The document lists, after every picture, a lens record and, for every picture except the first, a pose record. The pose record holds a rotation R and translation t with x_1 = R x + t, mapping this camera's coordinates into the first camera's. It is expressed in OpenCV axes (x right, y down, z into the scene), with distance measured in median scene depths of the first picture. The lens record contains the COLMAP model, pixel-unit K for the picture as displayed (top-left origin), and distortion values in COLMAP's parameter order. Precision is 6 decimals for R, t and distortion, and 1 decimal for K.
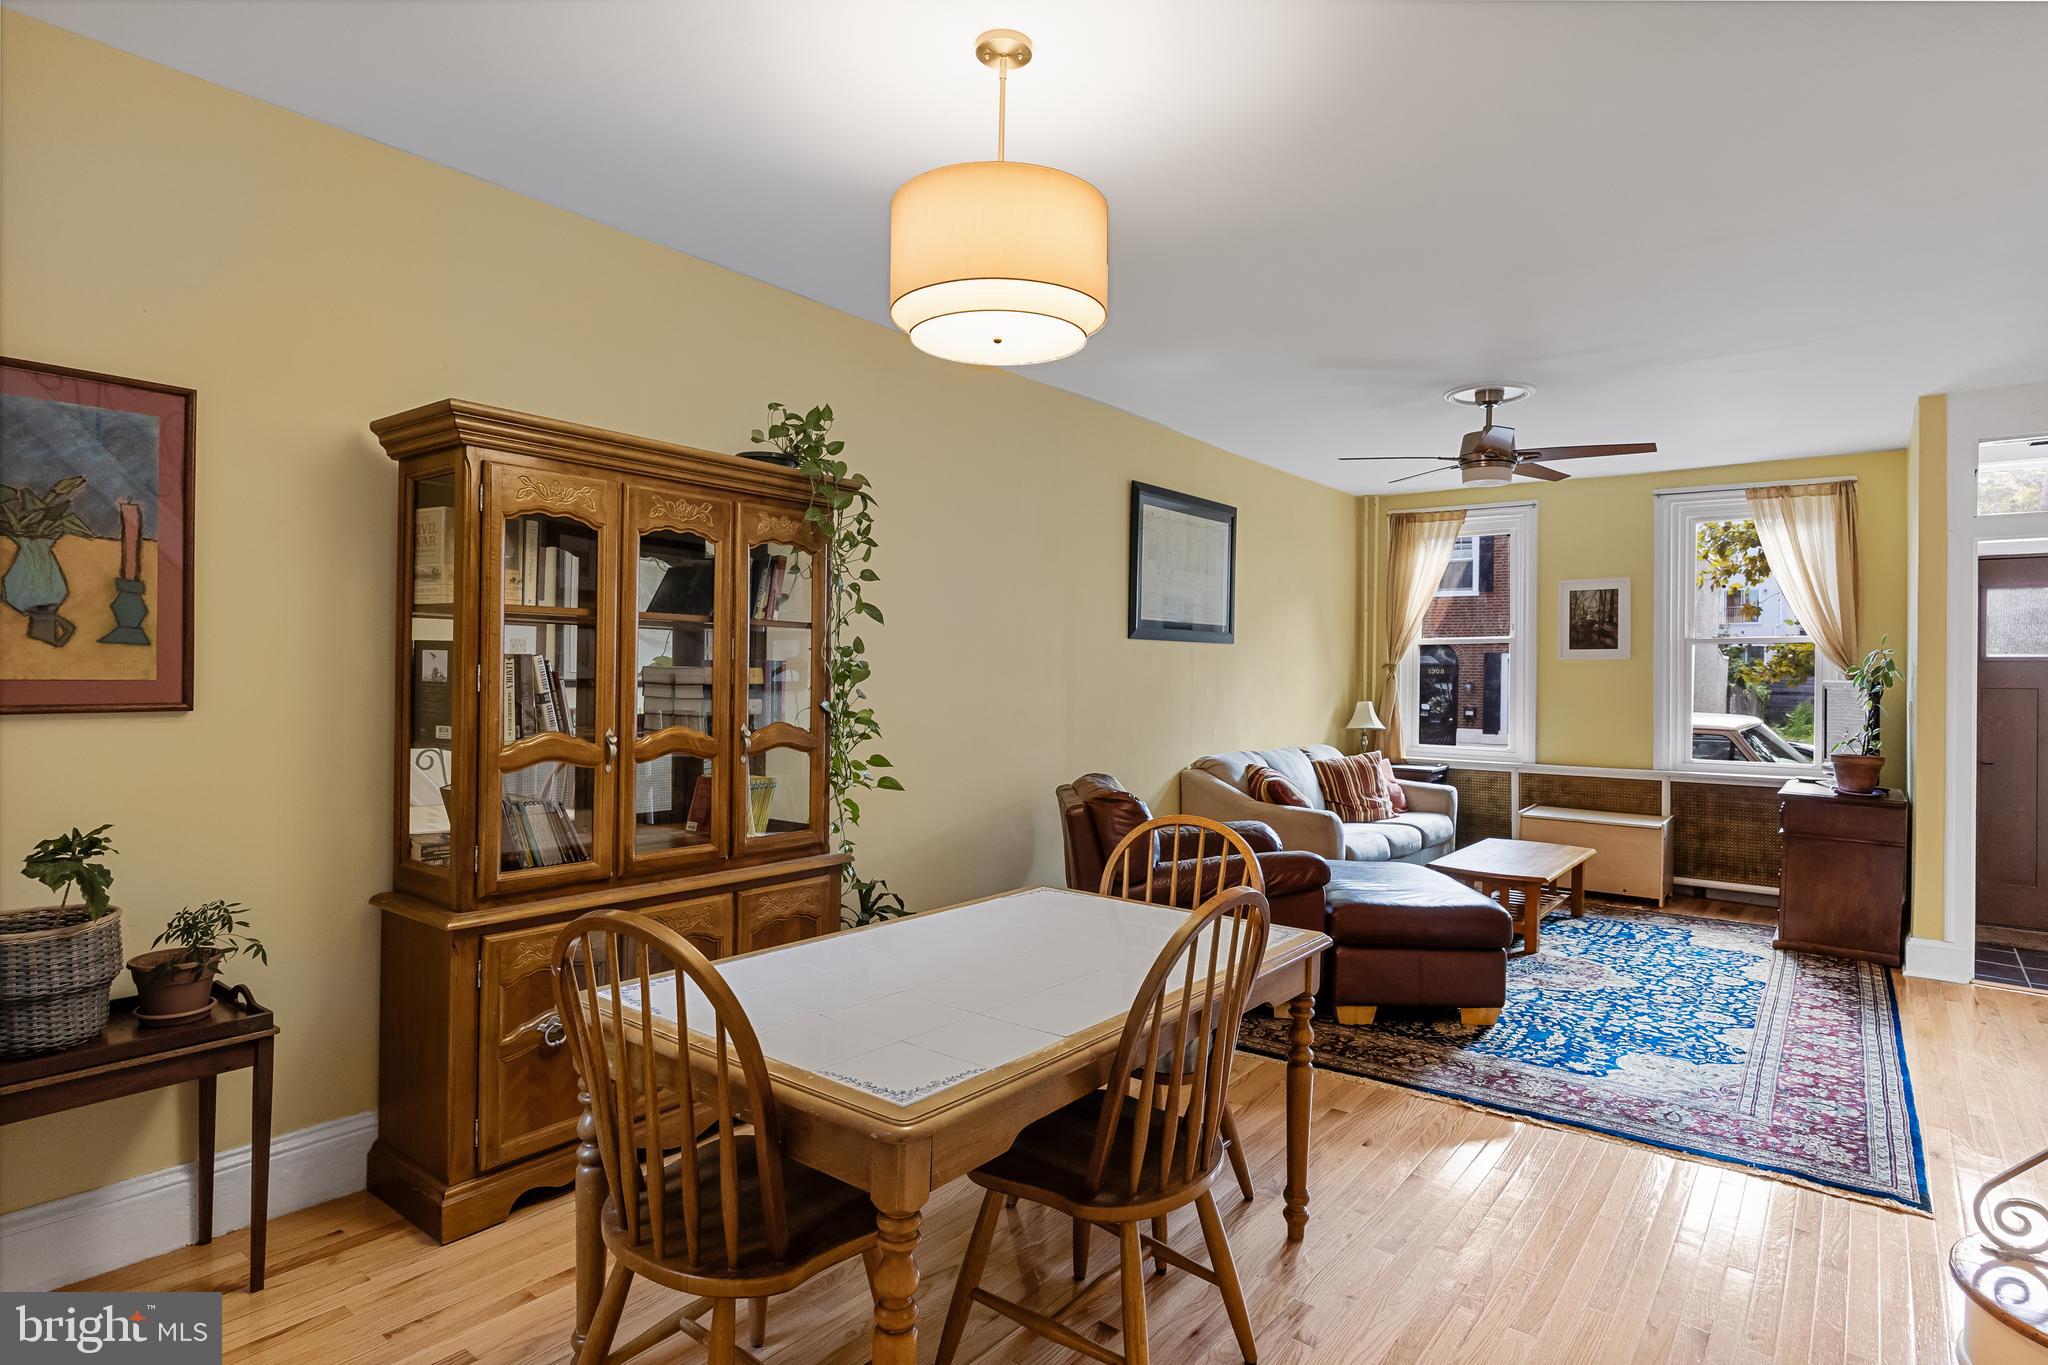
lens RADIAL K [[1071.6, 0, 1030.1], [0, 1071.6, 678.4], [0, 0, 1]] dist [-0.017454, 0.006489]
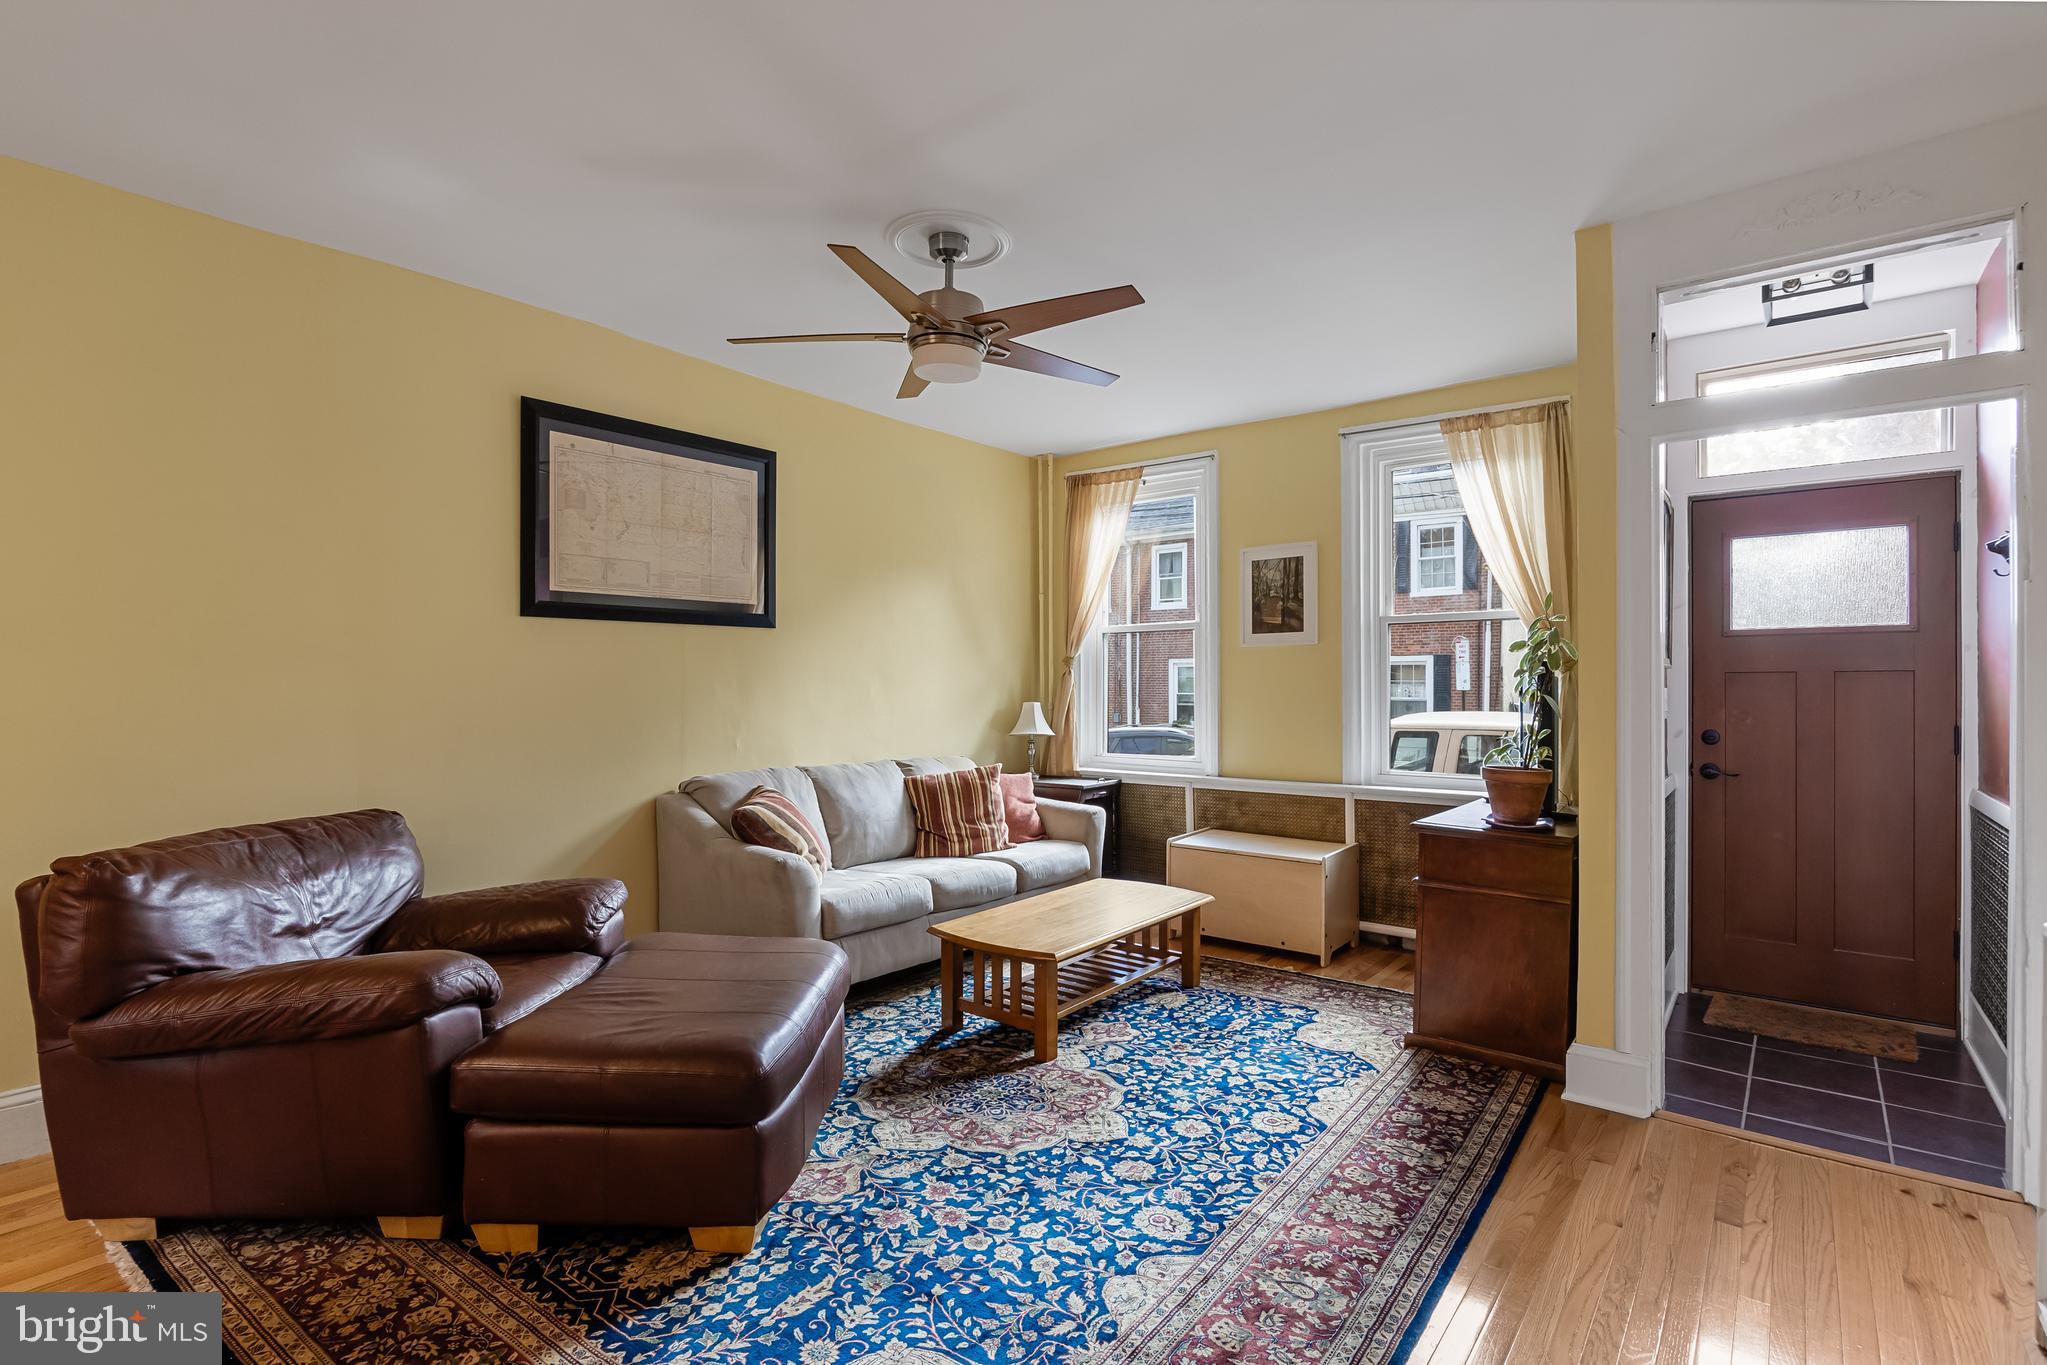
lens RADIAL K [[965.0, 0, 1034.2], [0, 965.0, 692.3], [0, 0, 1]] dist [-0.014937, 0.001152]
pose [[0.999916, -0.011986, 0.004865, 0.395123], [0.011970, 0.999923, 0.003288, 0.014436], [-0.004904, -0.003229, 0.999983, 0.321780]]
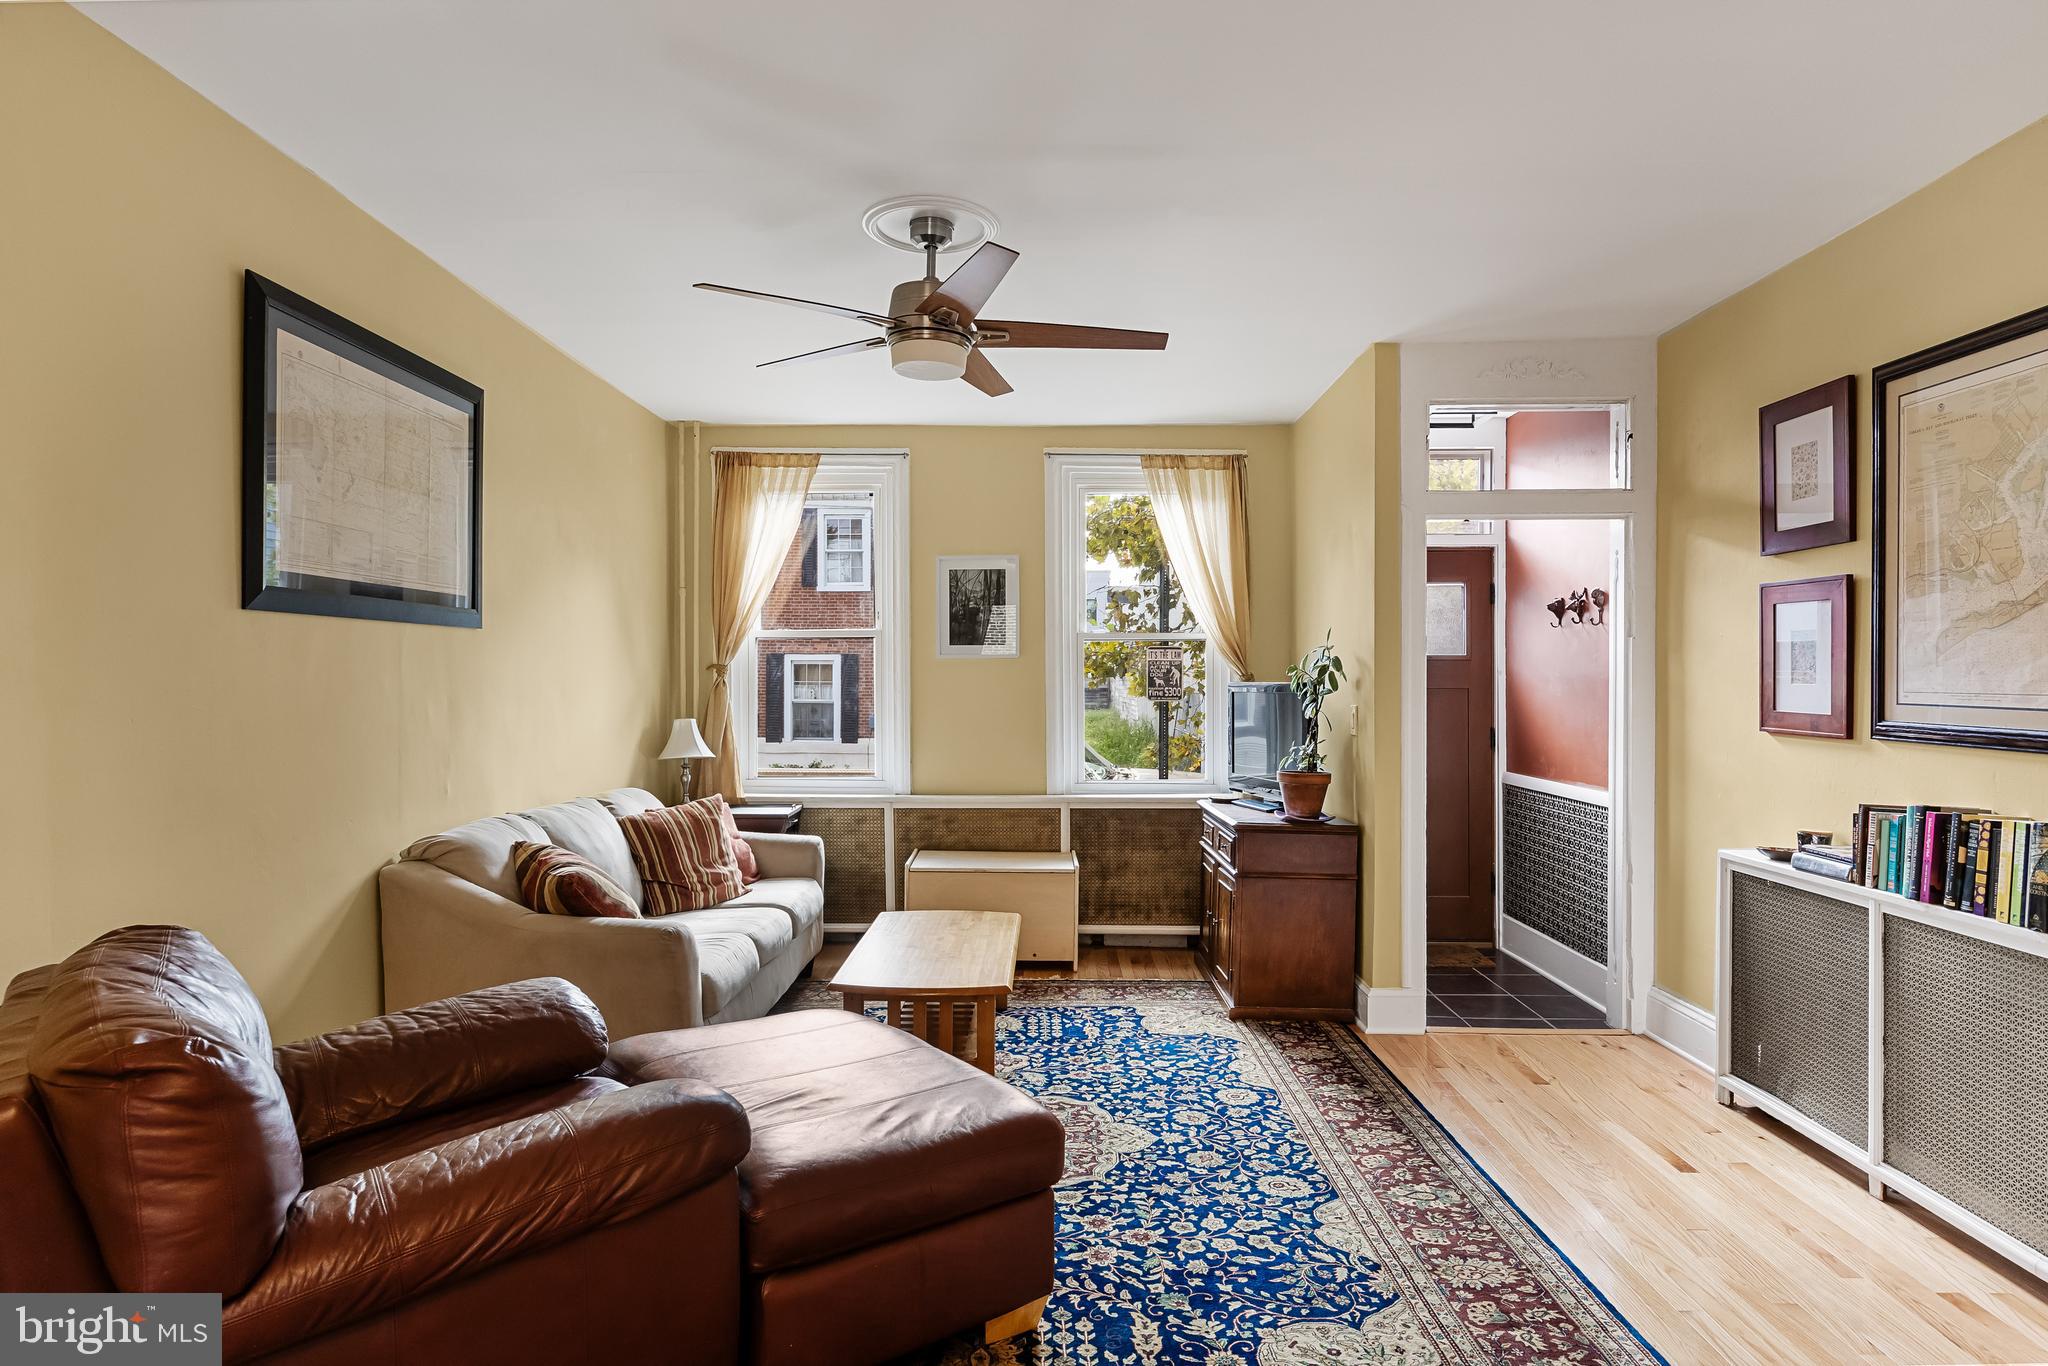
lens RADIAL K [[1126.9, 0, 1020.7], [0, 1126.9, 697.5], [0, 0, 1]] dist [-0.001100, -0.005844]
pose [[0.797162, -0.018781, 0.603474, 0.059837], [0.010404, 0.999795, 0.017373, -0.003337], [-0.603676, -0.007571, 0.797194, 0.368419]]
